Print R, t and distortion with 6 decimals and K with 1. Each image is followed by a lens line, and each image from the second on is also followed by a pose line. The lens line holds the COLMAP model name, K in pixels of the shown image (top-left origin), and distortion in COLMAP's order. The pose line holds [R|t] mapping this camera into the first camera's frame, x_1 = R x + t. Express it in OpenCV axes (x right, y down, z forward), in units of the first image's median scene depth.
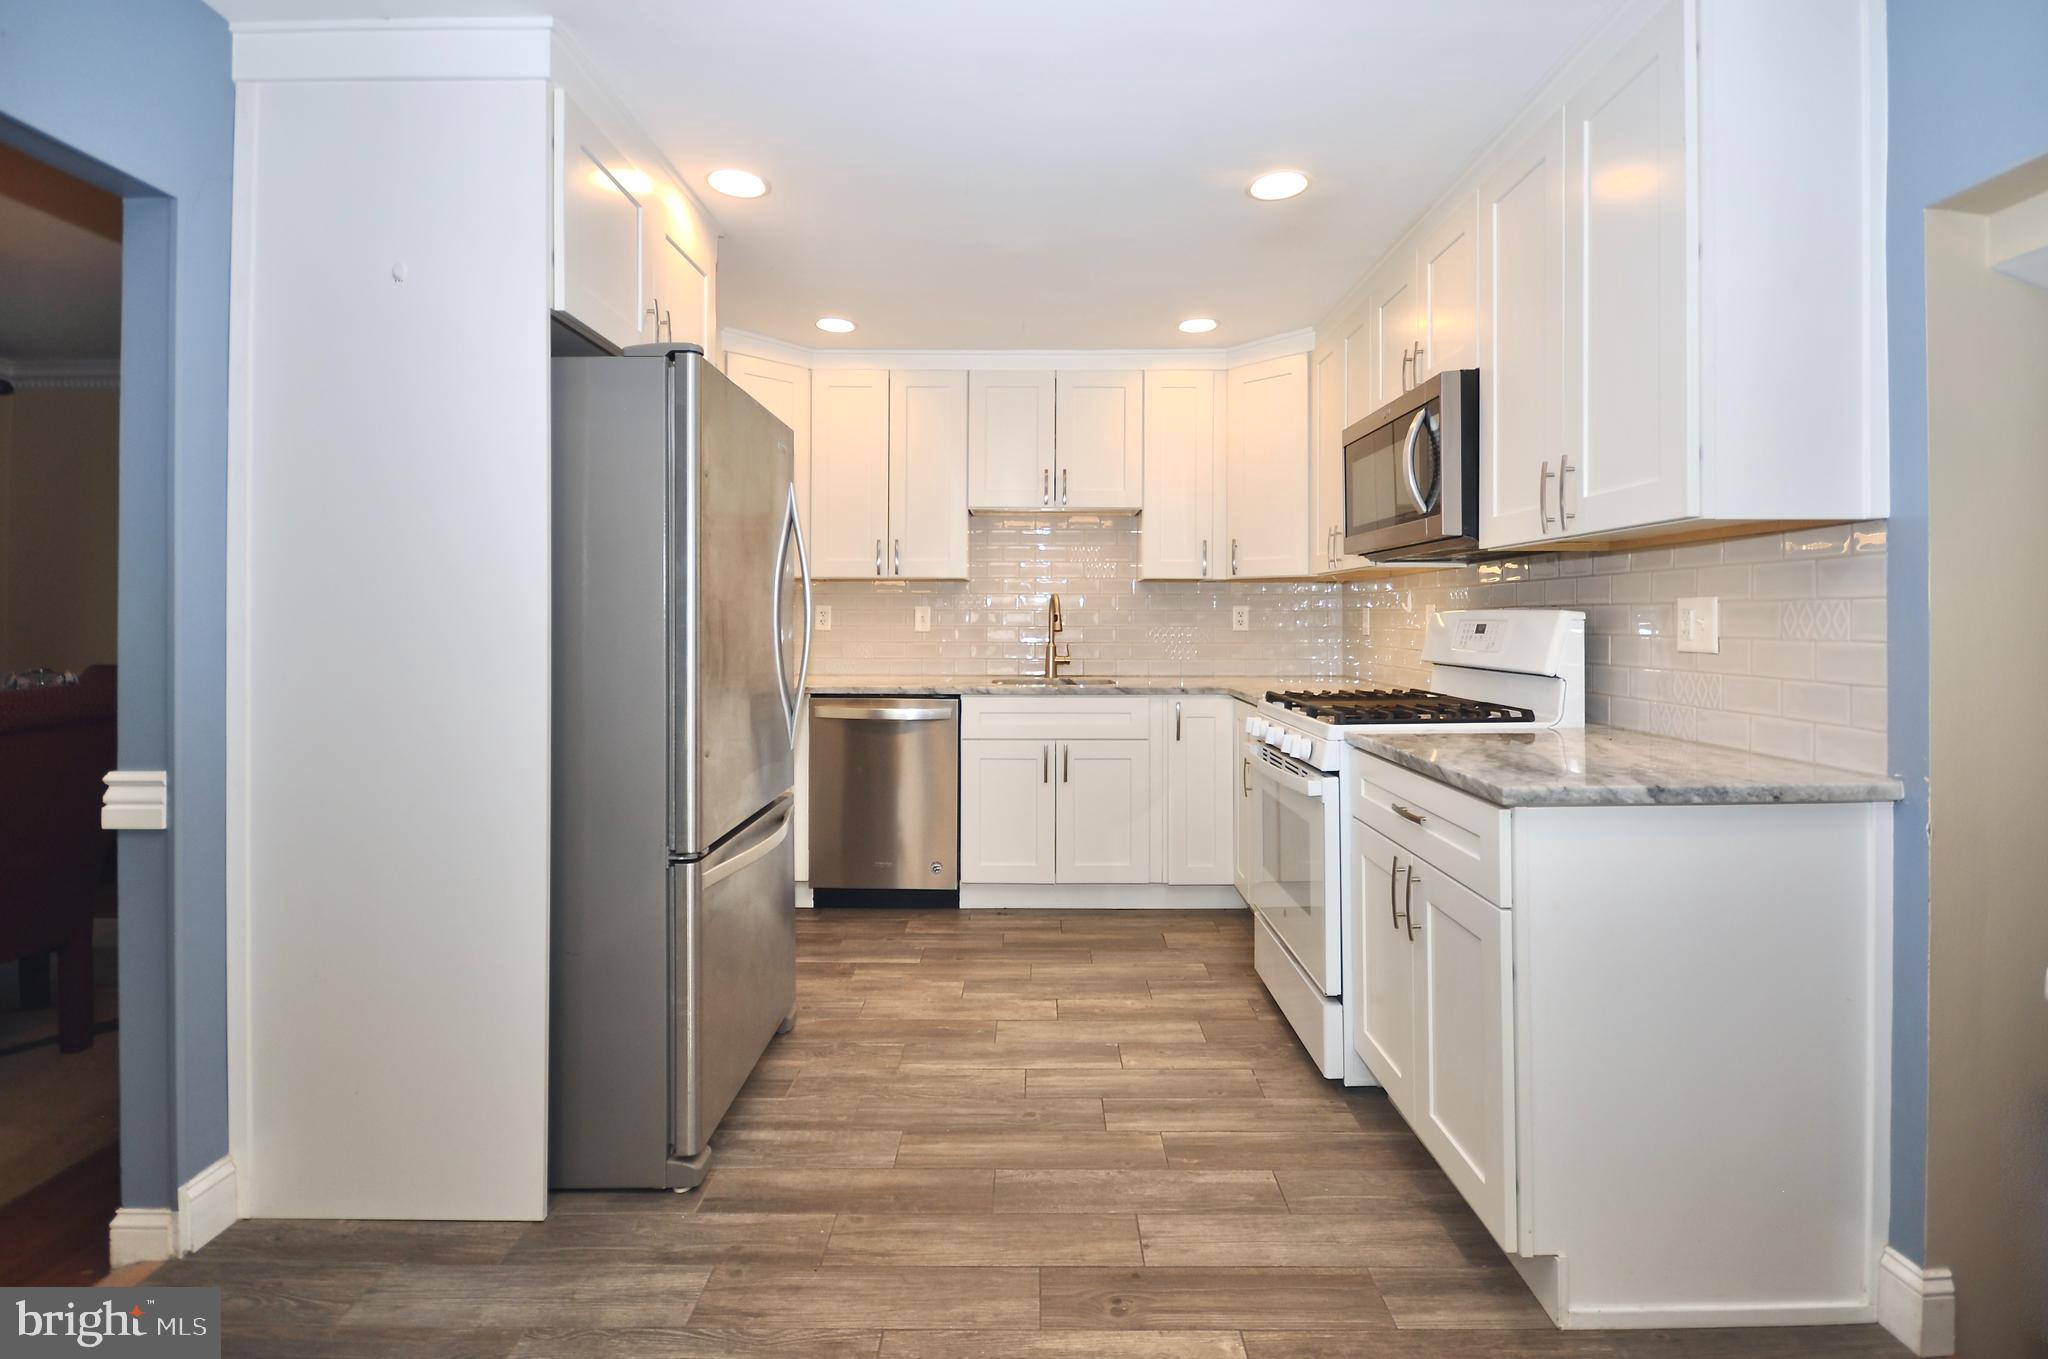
lens RADIAL K [[974.1, 0, 1091.4], [0, 974.1, 610.7], [0, 0, 1]] dist [-0.002905, -0.001224]
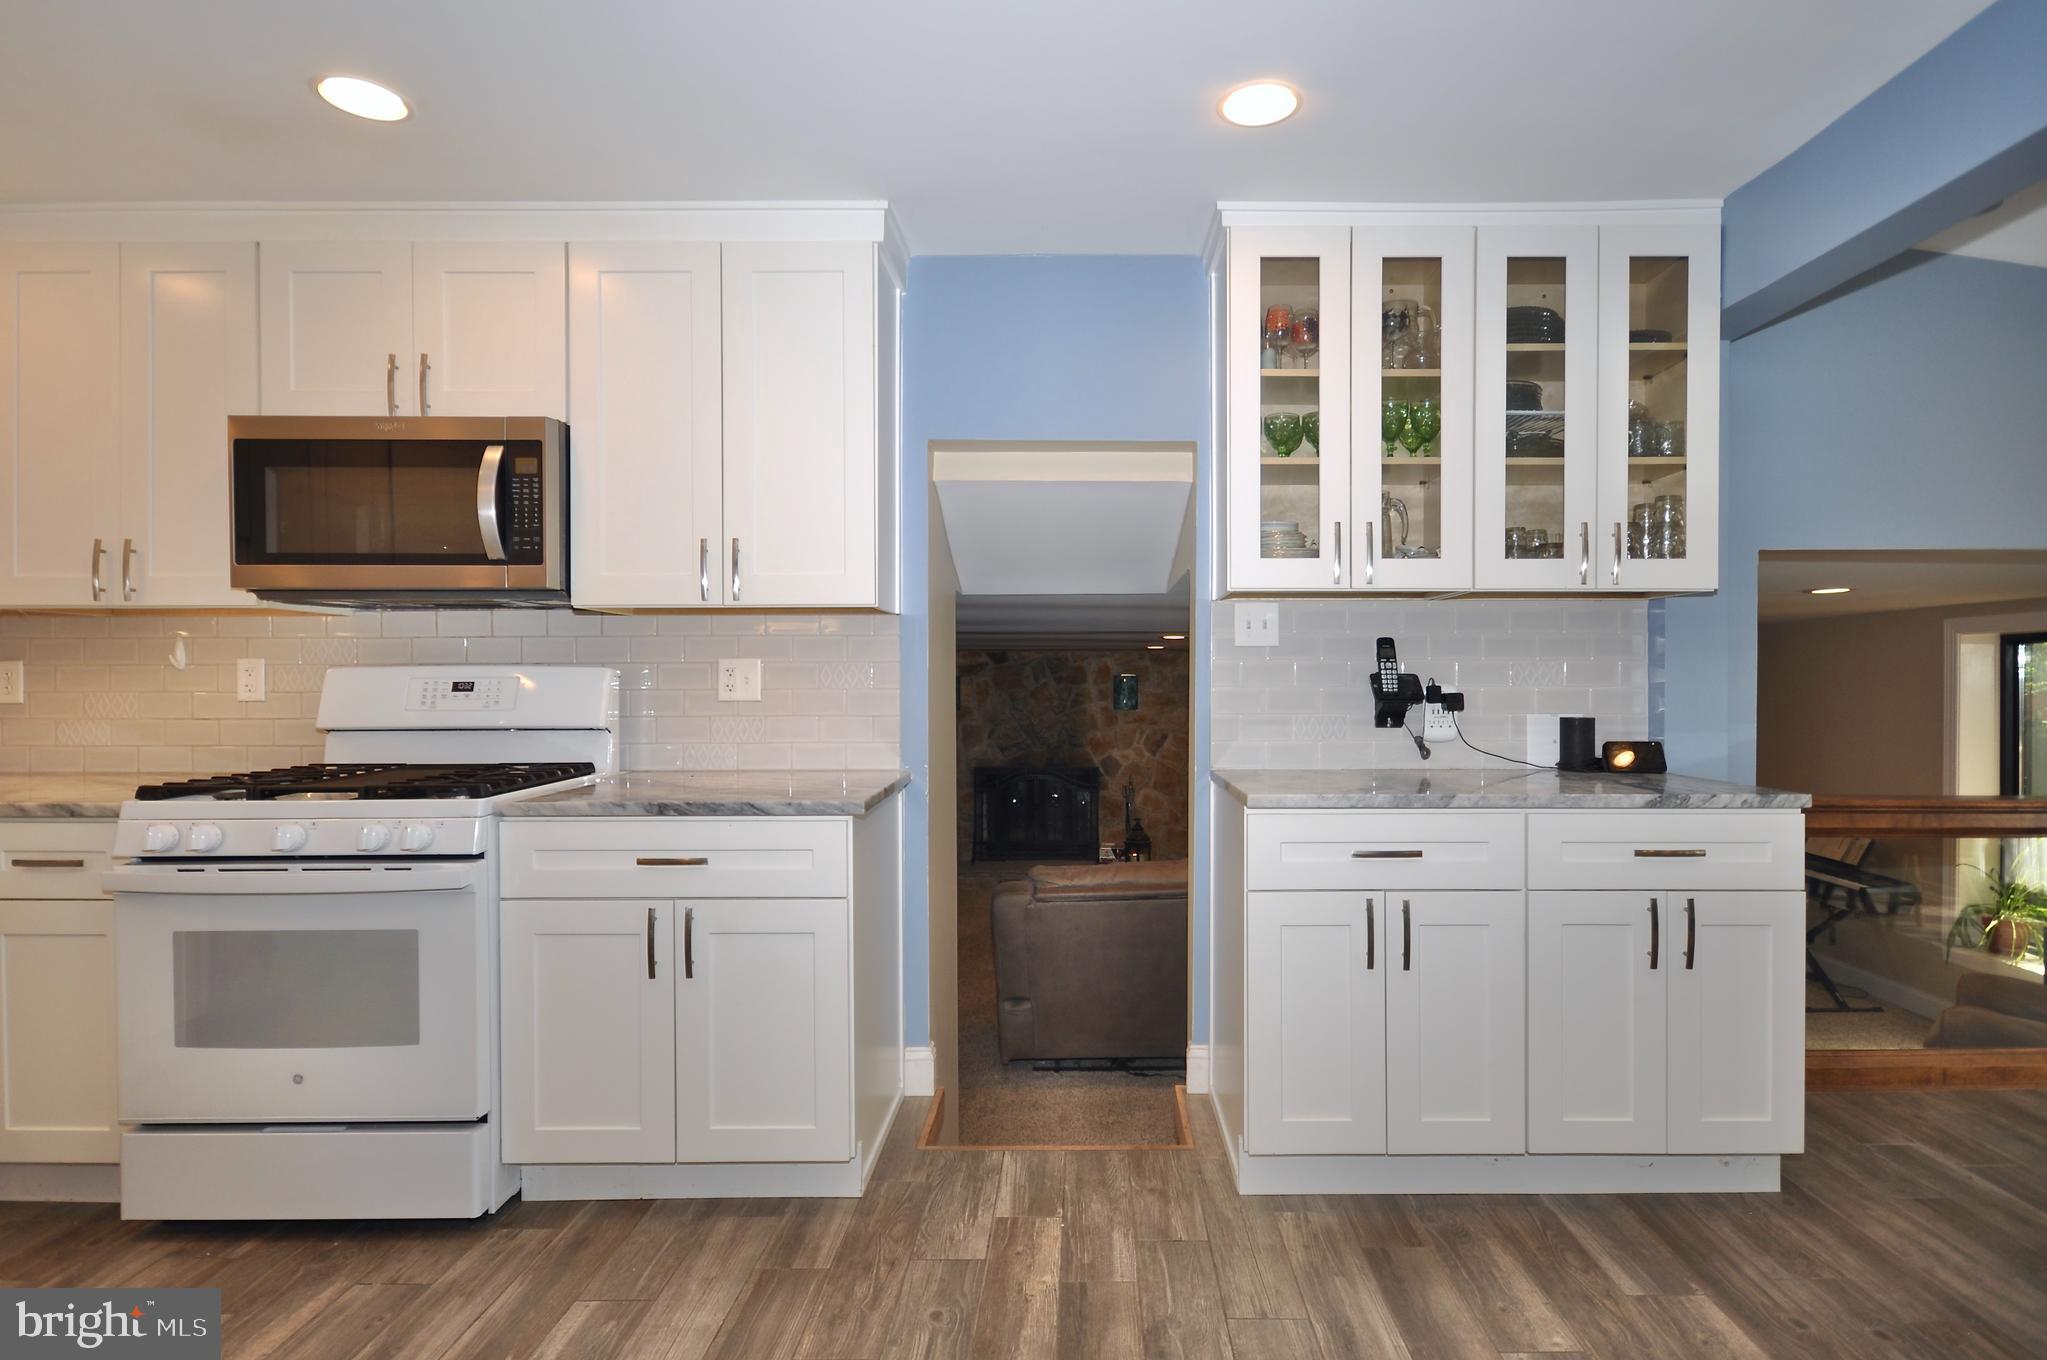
lens RADIAL K [[1064.6, 0, 1036.1], [0, 1064.6, 670.2], [0, 0, 1]] dist [0.000873, 0.000077]
pose [[0.006868, -0.008161, 0.999943, -0.749533], [-0.010339, 0.999913, 0.008231, -0.013545], [-0.999923, -0.010395, 0.006783, 0.555593]]
